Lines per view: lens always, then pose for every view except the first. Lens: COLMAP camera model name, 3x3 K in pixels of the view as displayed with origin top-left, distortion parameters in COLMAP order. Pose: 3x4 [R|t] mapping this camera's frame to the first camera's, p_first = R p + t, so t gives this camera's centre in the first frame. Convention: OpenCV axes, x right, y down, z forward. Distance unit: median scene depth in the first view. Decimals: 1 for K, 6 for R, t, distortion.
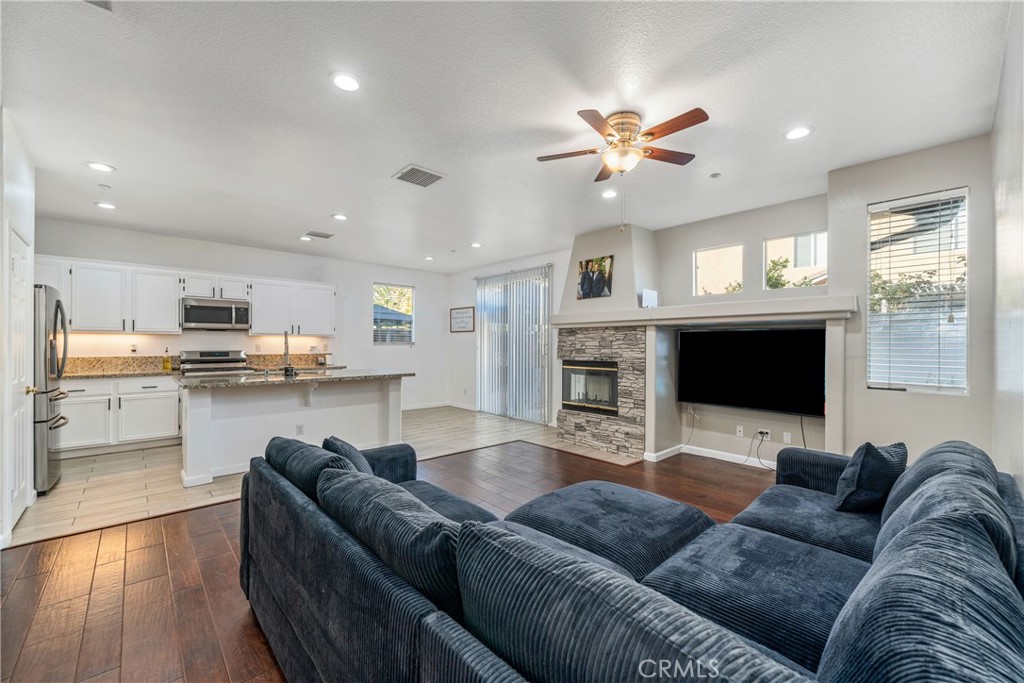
lens RADIAL K [[418.2, 0, 513.4], [0, 418.2, 346.5], [0, 0, 1]] dist [0.001540, 0.000005]
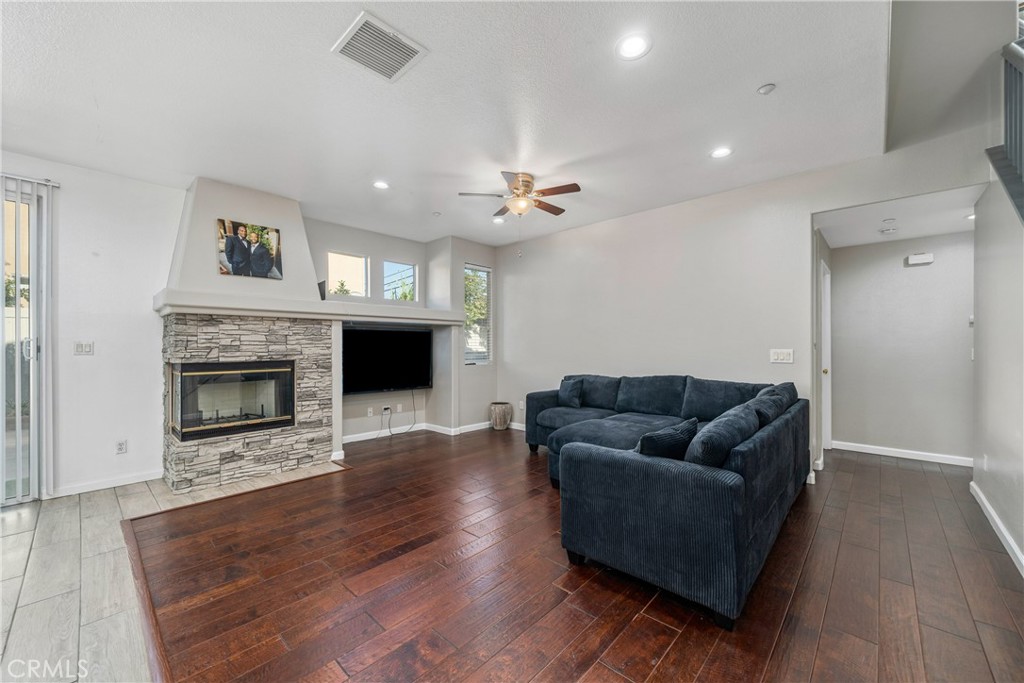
lens RADIAL K [[394.6, 0, 509.7], [0, 394.6, 345.3], [0, 0, 1]] dist [-0.000273, -0.000052]
pose [[-0.080272, -0.002675, 0.996769, -0.569144], [0.006597, 0.999973, 0.003215, 0.007104], [-0.996751, 0.006834, -0.080252, 0.621540]]
